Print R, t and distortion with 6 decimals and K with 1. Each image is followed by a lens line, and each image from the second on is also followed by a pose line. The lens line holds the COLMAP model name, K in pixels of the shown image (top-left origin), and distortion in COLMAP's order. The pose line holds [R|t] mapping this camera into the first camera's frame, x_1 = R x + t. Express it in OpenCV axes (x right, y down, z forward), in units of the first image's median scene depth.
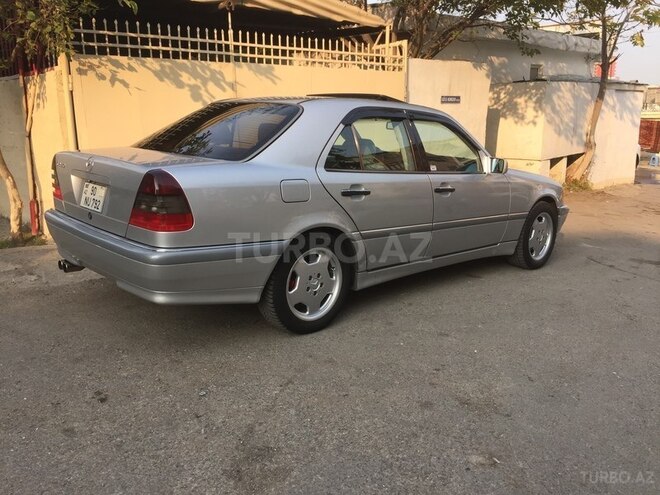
lens RADIAL K [[570.3, 0, 330.4], [0, 570.3, 245.4], [0, 0, 1]] dist [0.082127, -0.114944]
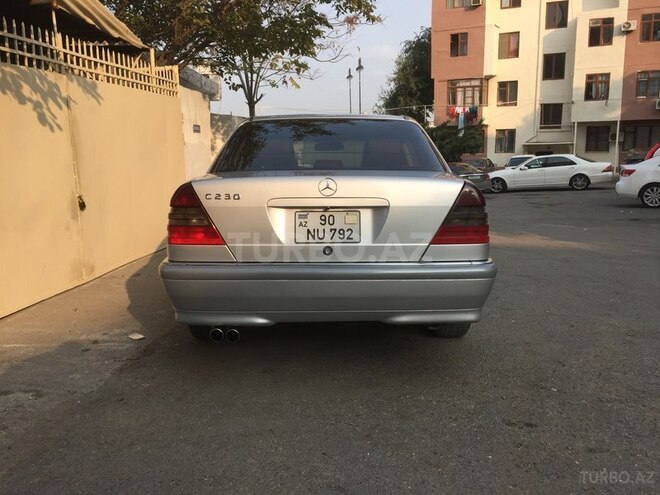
lens RADIAL K [[570.3, 0, 328.9], [0, 570.3, 247.6], [0, 0, 1]] dist [0.082127, -0.114944]
pose [[0.680320, -0.140311, 0.719360, -0.725170], [0.183897, 0.982785, 0.017775, -0.051027], [-0.709470, 0.120196, 0.694410, 0.324263]]
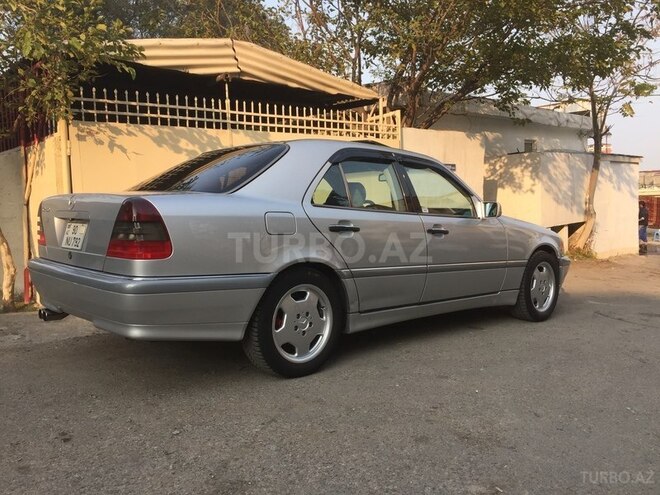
lens RADIAL K [[570.3, 0, 330.5], [0, 570.3, 243.5], [0, 0, 1]] dist [0.082127, -0.114944]
pose [[0.999660, -0.023547, -0.011212, 0.024208], [0.021499, 0.987393, -0.156818, 0.066441], [0.014763, 0.156524, 0.987564, 0.031415]]
